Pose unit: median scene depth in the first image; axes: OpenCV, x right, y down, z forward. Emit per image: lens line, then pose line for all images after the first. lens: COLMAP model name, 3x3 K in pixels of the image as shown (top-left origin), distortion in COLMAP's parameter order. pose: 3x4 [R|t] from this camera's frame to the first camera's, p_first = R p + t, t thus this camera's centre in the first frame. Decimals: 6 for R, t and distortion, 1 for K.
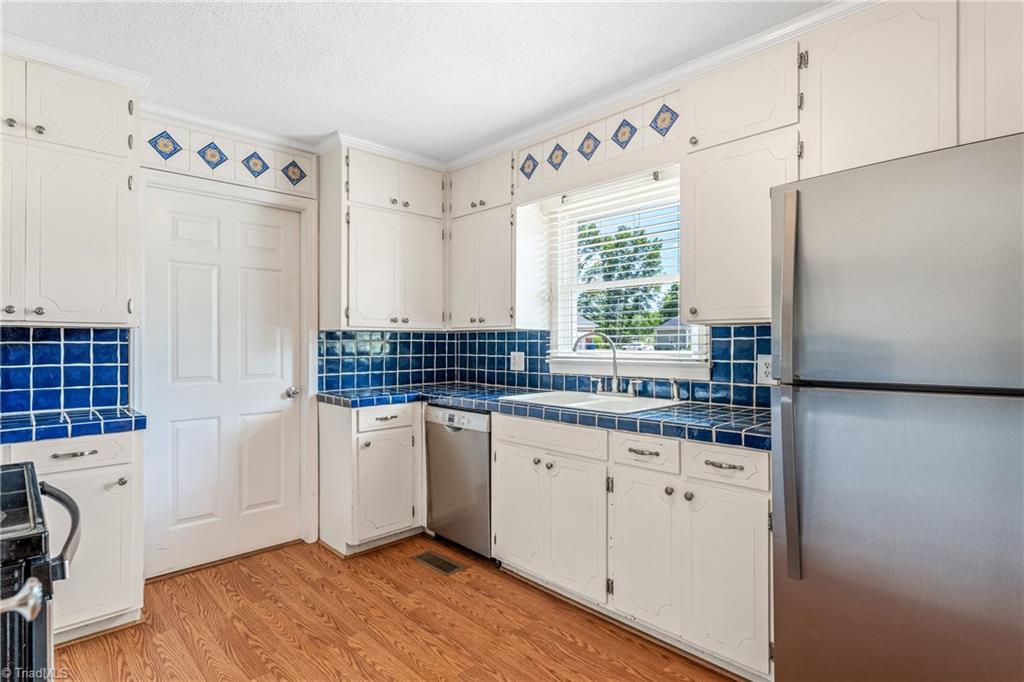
lens RADIAL K [[525.5, 0, 516.9], [0, 525.5, 340.1], [0, 0, 1]] dist [0.003719, -0.000758]
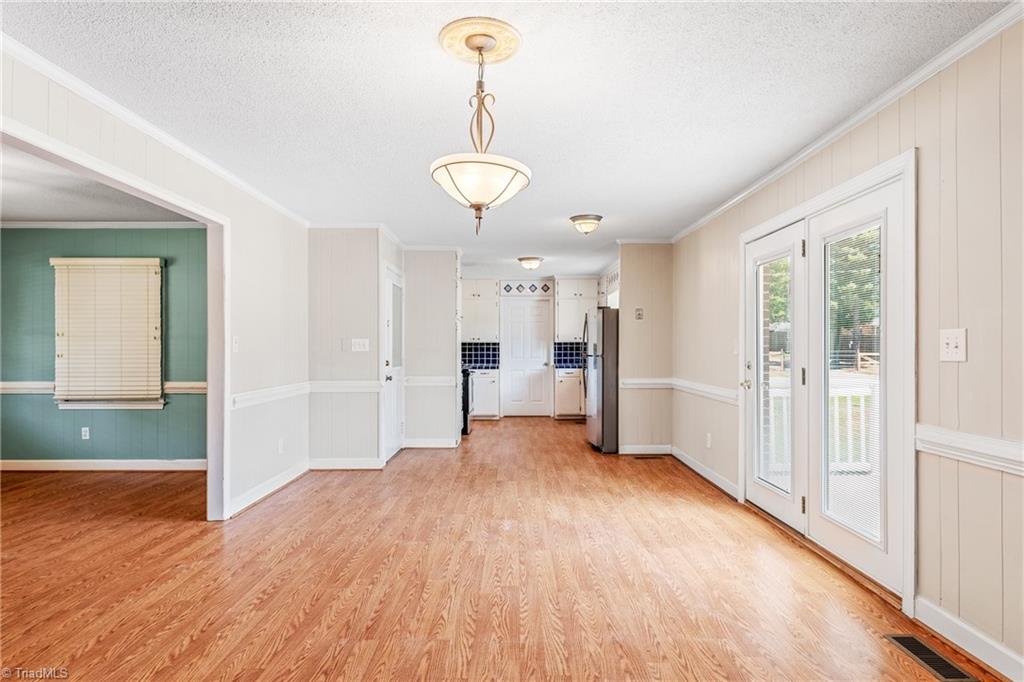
lens RADIAL K [[570.9, 0, 518.6], [0, 570.9, 348.1], [0, 0, 1]] dist [0.001654, -0.000034]
pose [[0.724894, 0.003309, -0.688853, 1.706002], [0.002580, 0.999968, 0.007519, -0.010566], [0.688856, -0.007227, 0.724862, -1.444315]]
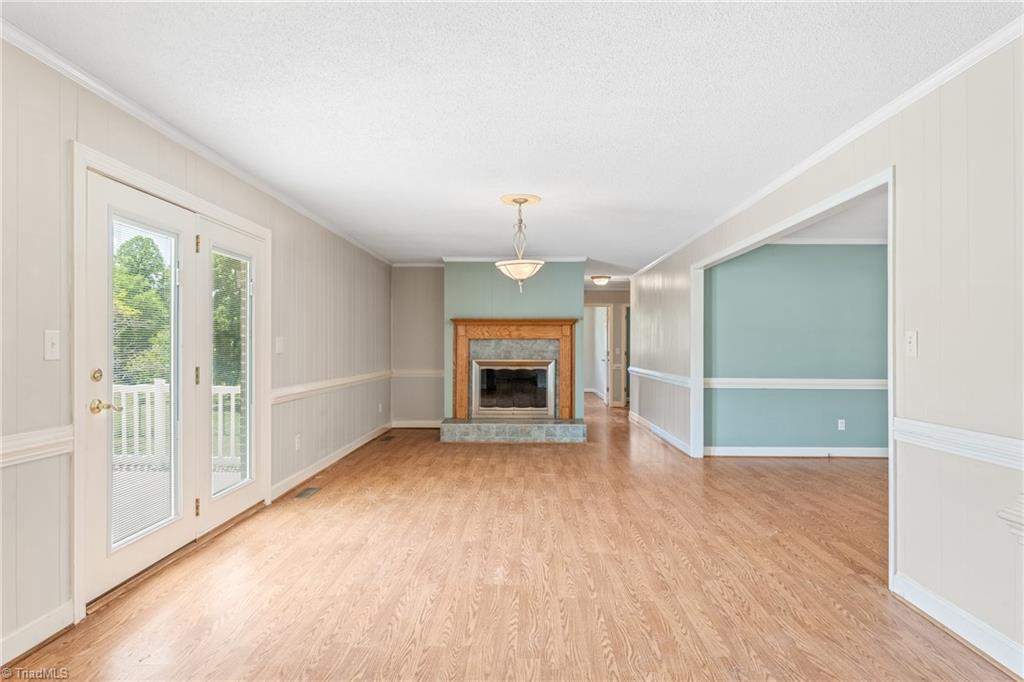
lens RADIAL K [[570.9, 0, 518.9], [0, 570.9, 347.3], [0, 0, 1]] dist [0.001654, -0.000034]
pose [[-0.709307, -0.001339, 0.704899, 0.060398], [-0.007563, 0.999955, -0.005710, 0.003345], [-0.704859, -0.009382, -0.709285, 0.167498]]
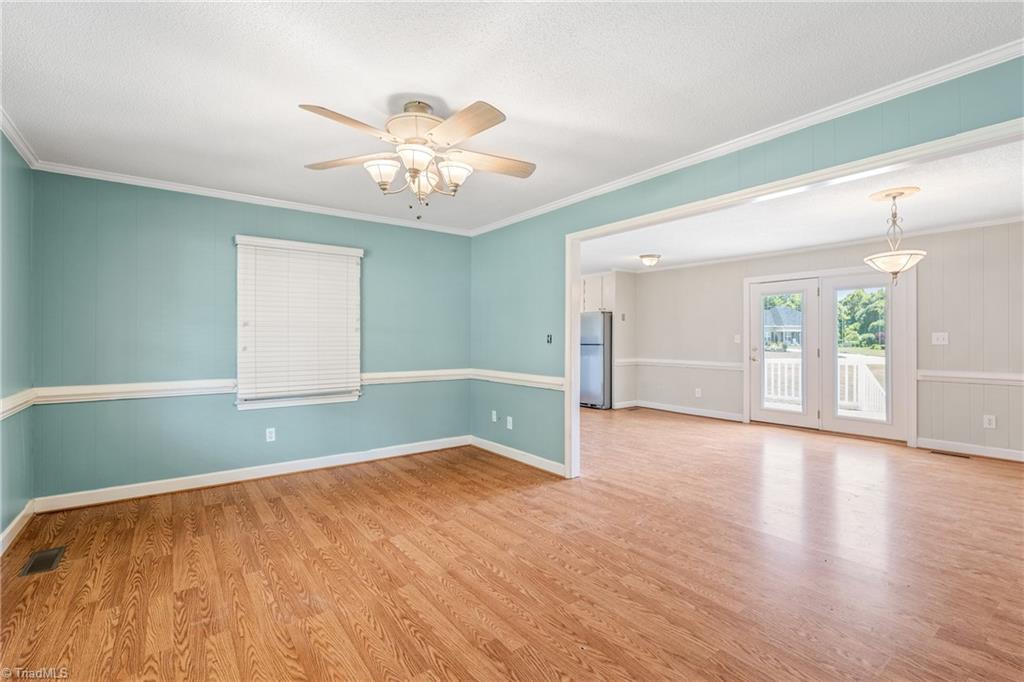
lens RADIAL K [[469.3, 0, 515.8], [0, 469.3, 337.6], [0, 0, 1]] dist [0.003447, 0.000572]
pose [[0.993070, 0.003080, -0.117483, 0.269293], [-0.002507, 0.999984, 0.005023, -0.014999], [0.117496, -0.004694, 0.993062, -2.345263]]
